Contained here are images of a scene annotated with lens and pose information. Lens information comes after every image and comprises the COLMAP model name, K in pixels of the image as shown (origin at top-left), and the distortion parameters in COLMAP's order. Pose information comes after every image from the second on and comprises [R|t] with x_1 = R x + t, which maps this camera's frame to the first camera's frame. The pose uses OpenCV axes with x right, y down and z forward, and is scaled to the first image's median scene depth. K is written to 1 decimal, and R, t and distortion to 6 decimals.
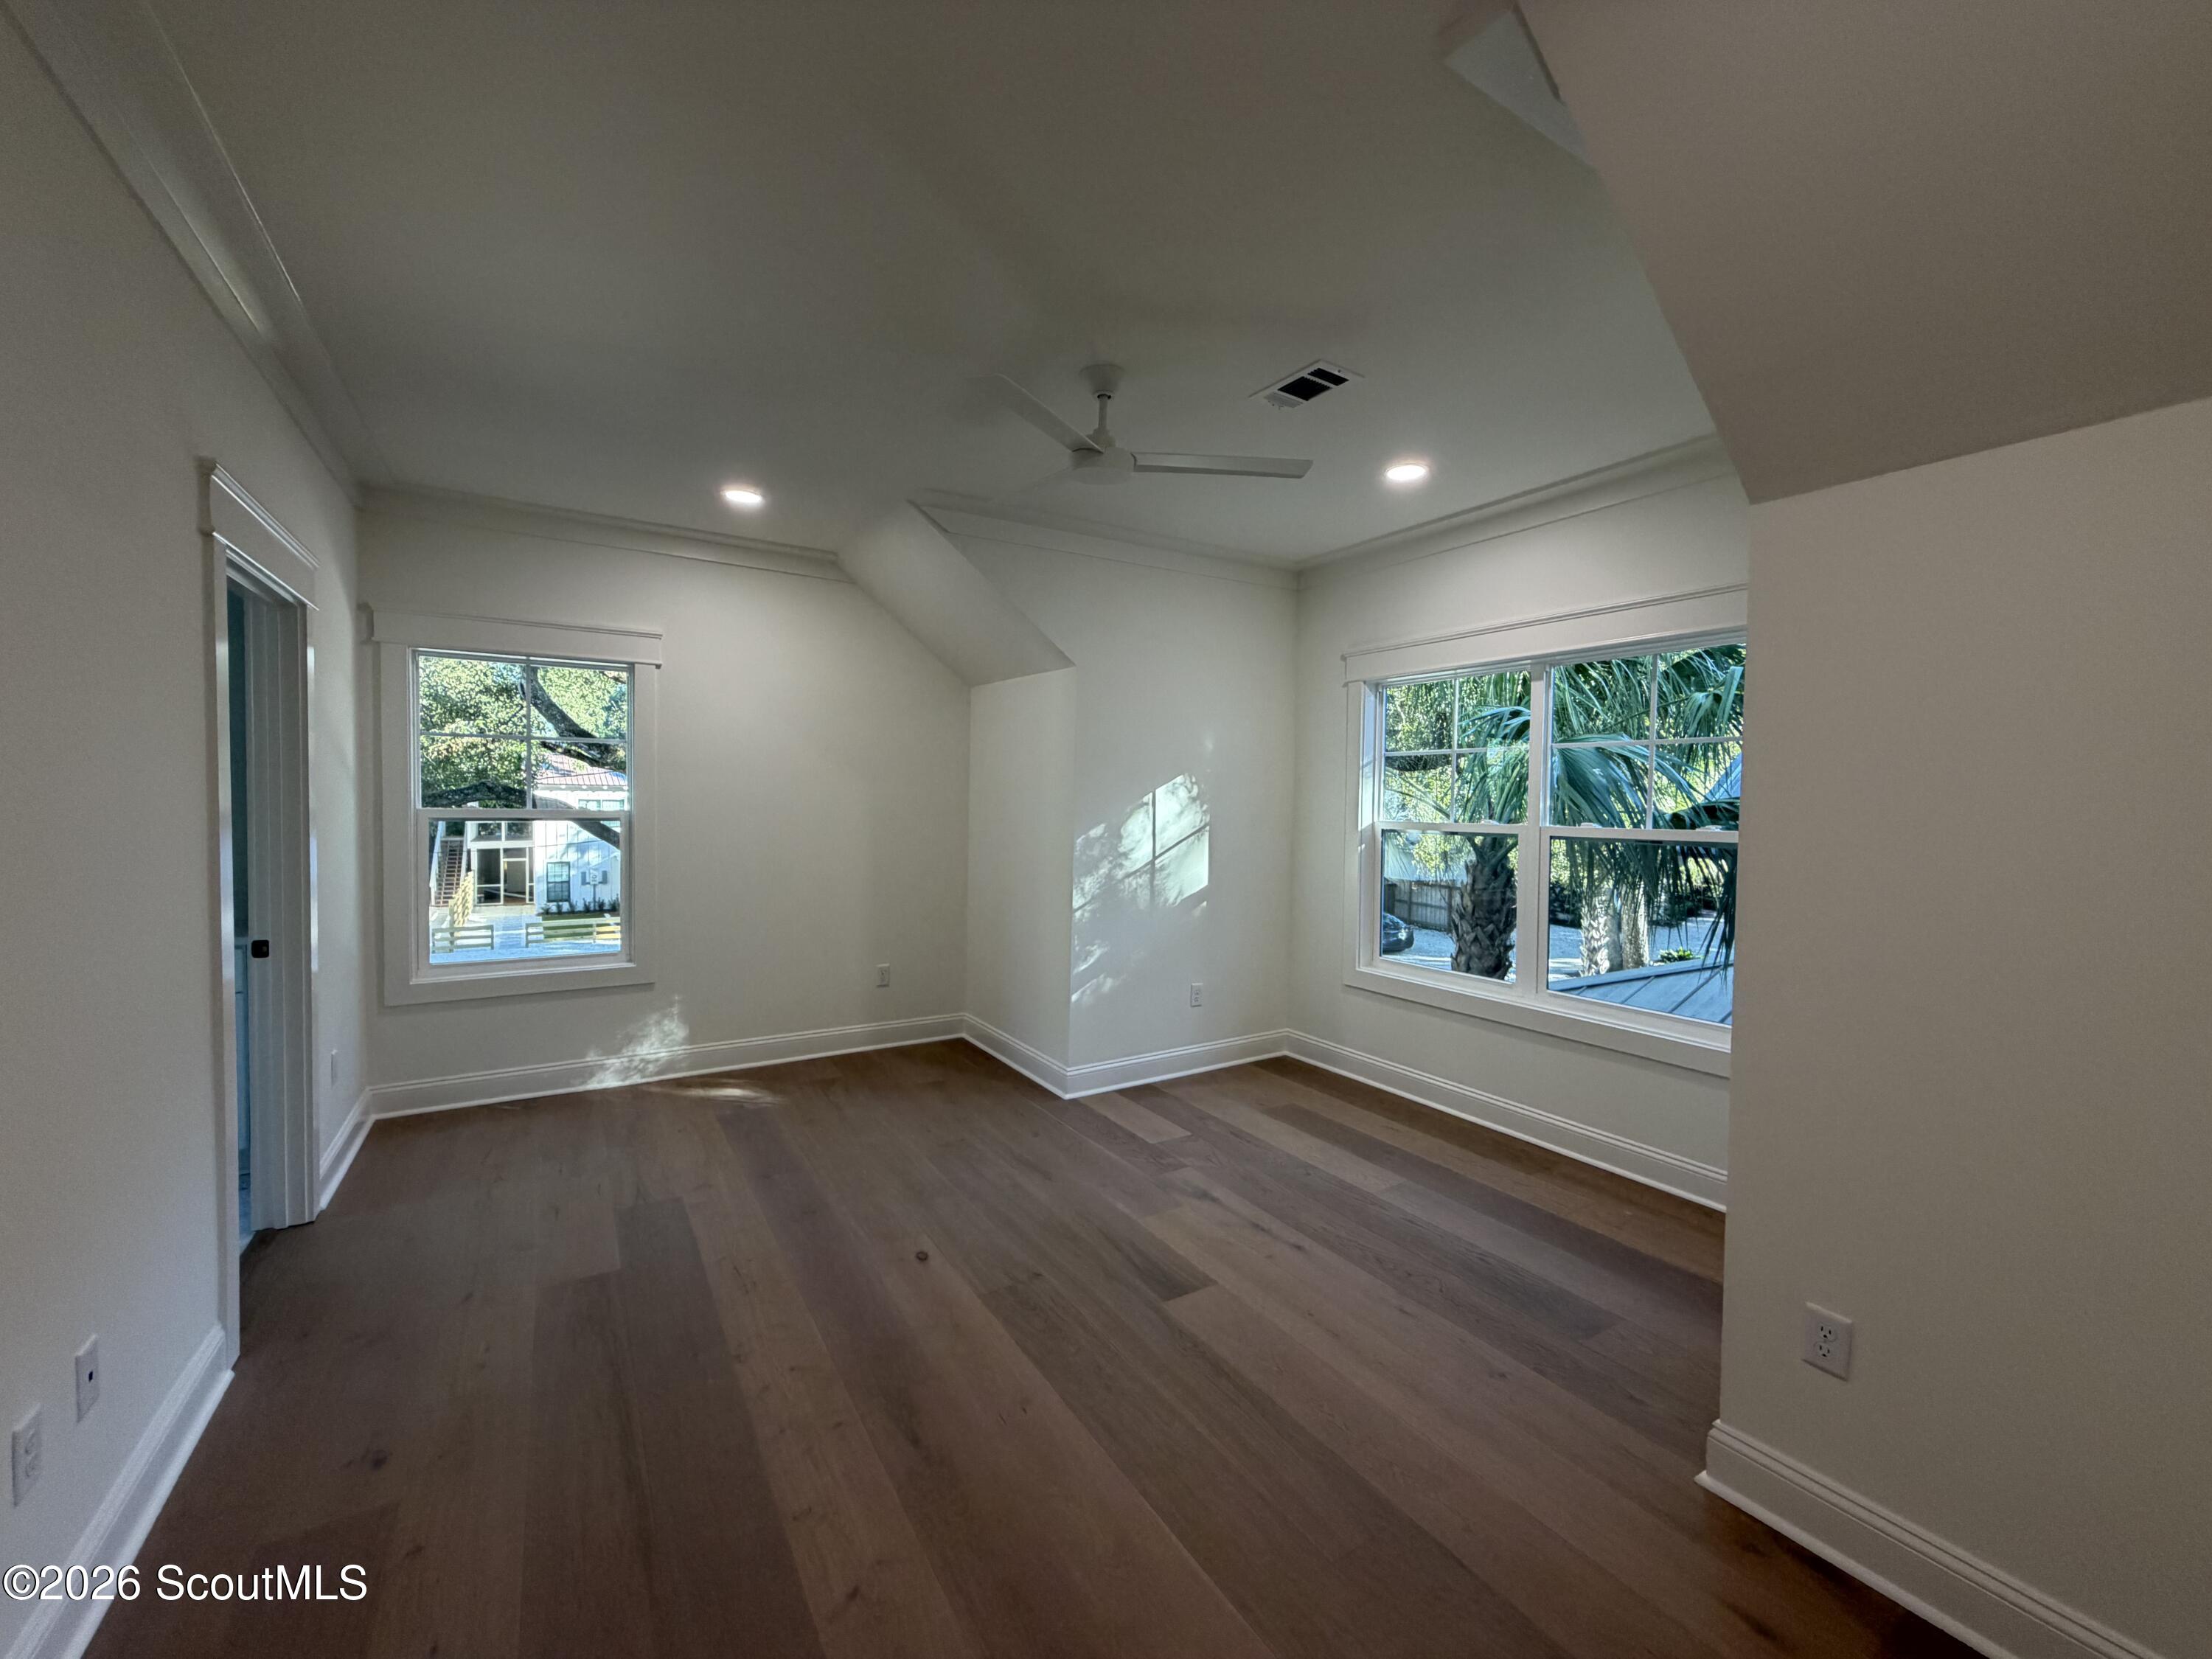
lens RADIAL K [[882.7, 0, 1102.2], [0, 882.7, 824.3], [0, 0, 1]] dist [-0.001125, 0.000512]
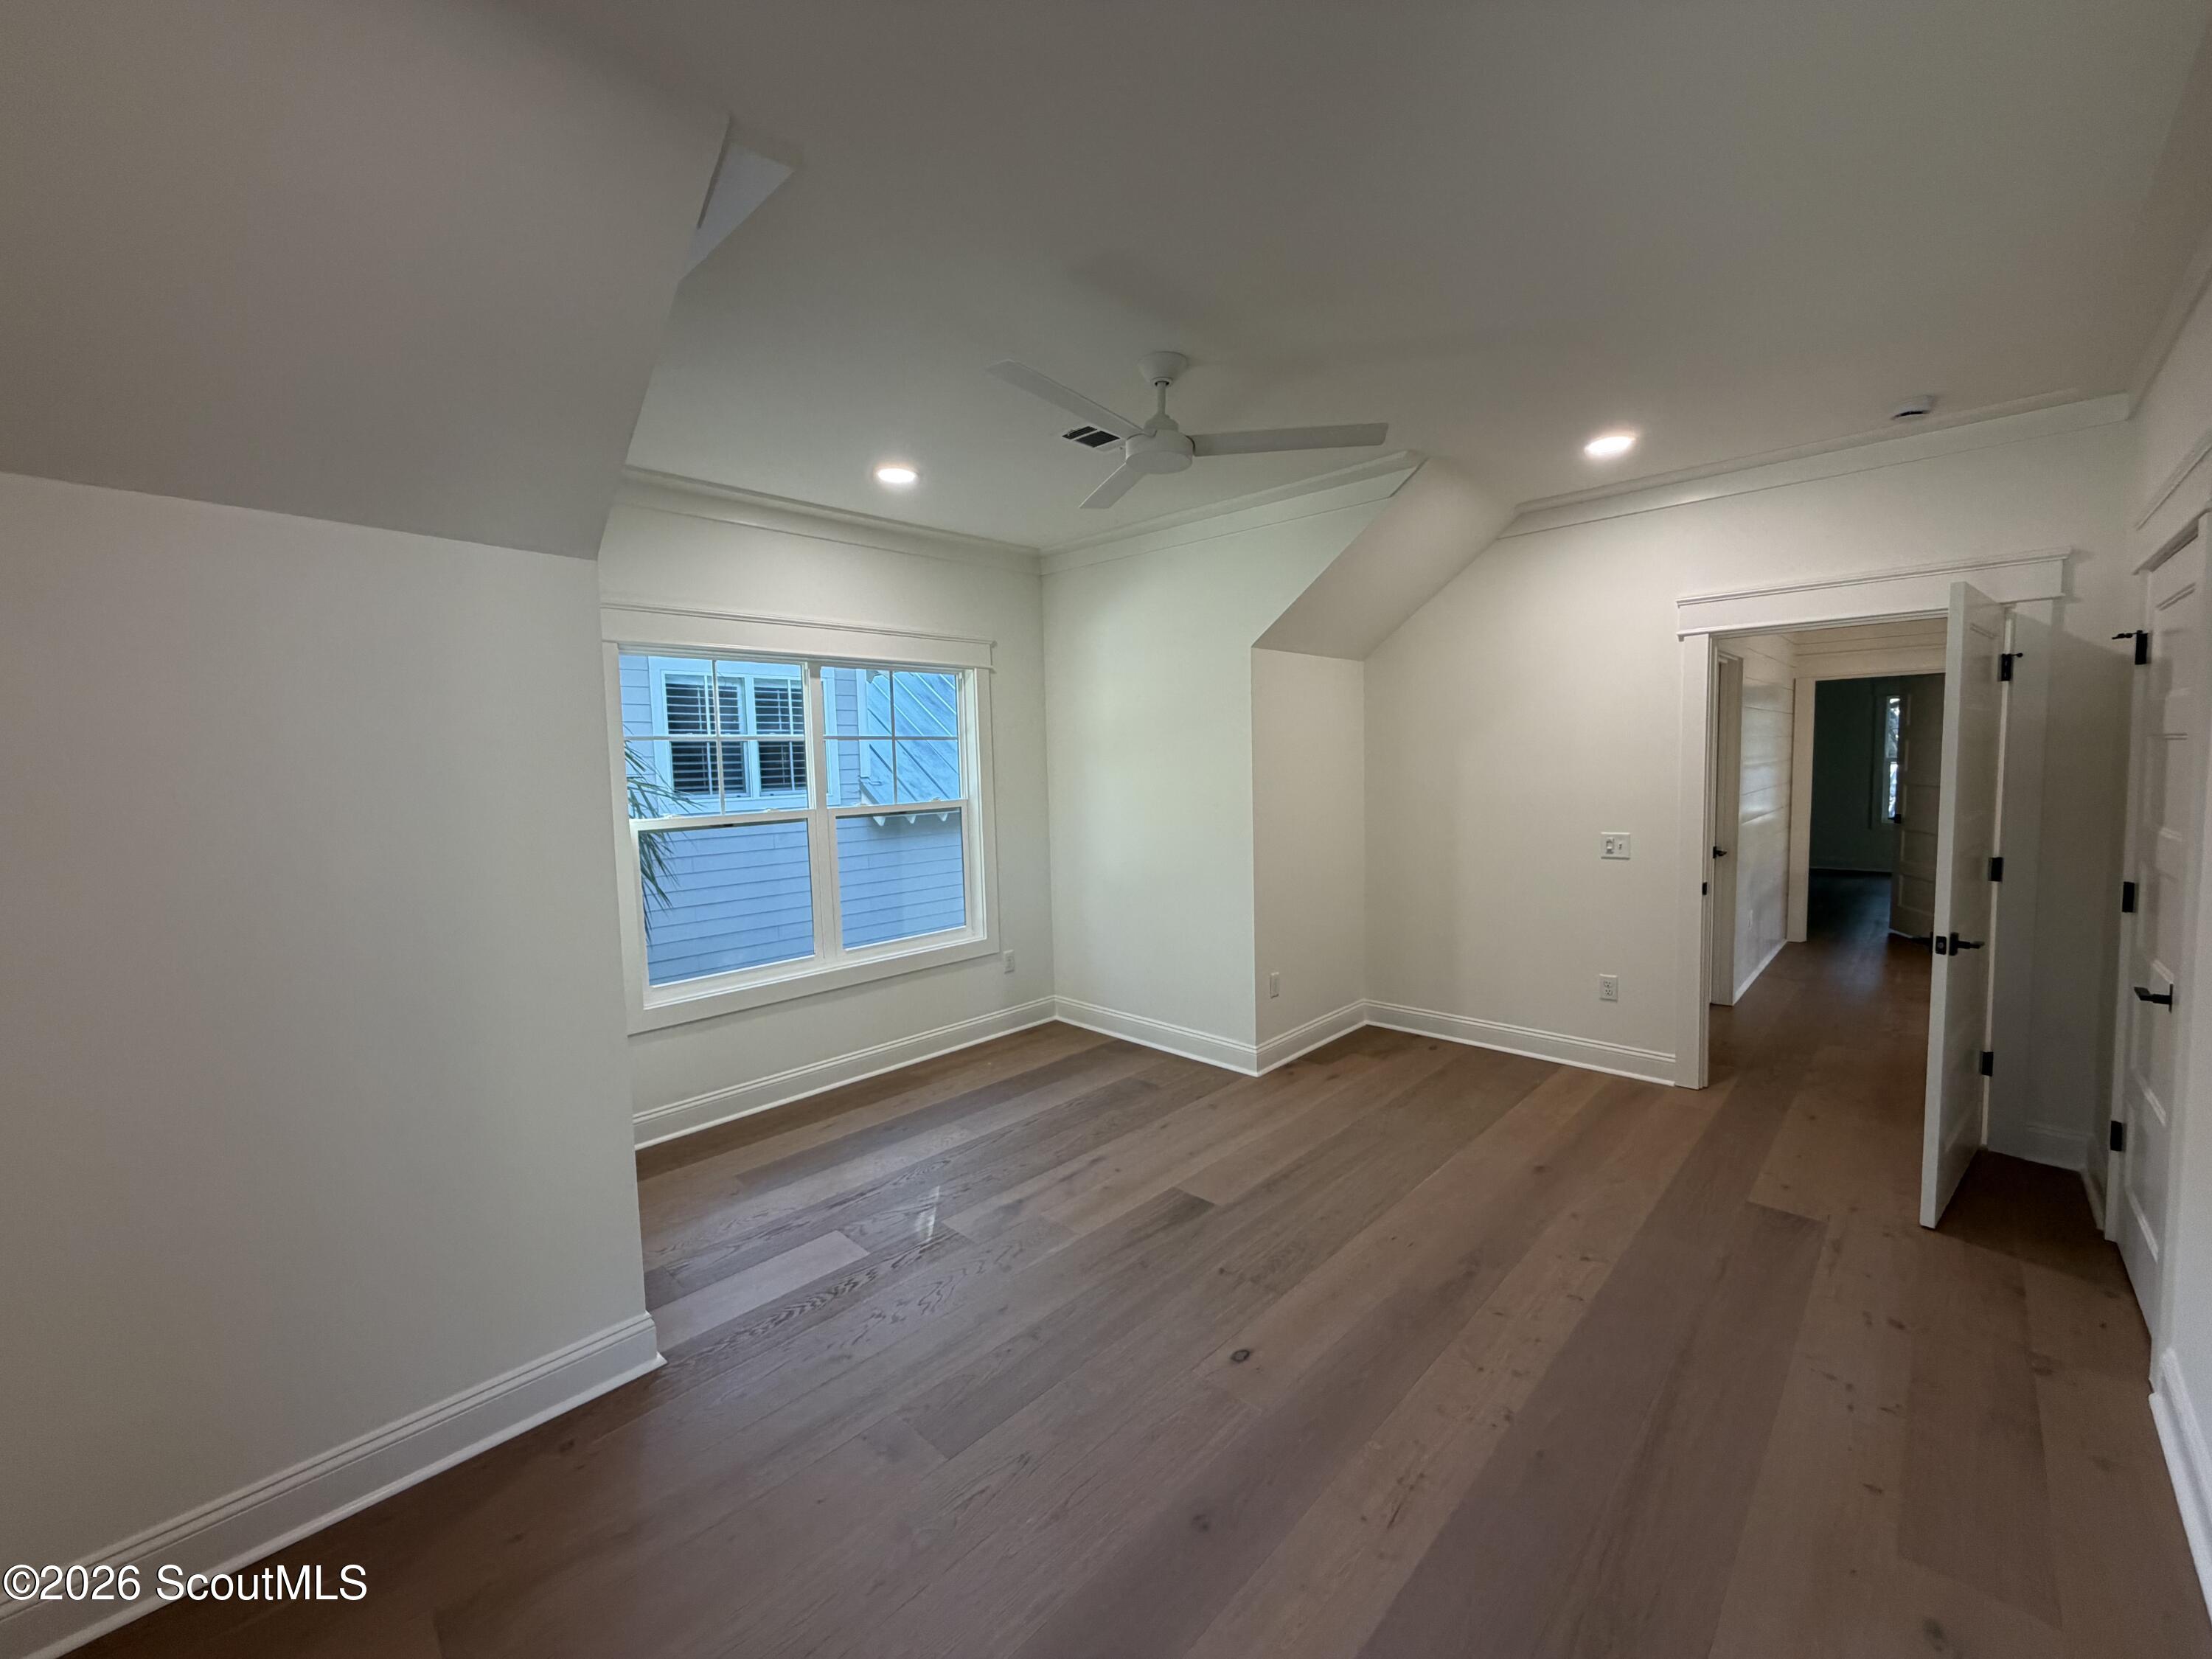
lens RADIAL K [[882.7, 0, 1102.2], [0, 882.7, 824.3], [0, 0, 1]] dist [-0.001125, 0.000512]
pose [[-0.247079, -0.076472, 0.965973, -0.862315], [0.051348, 0.994447, 0.091860, -0.079873], [-0.967634, 0.072297, -0.241780, 1.195849]]
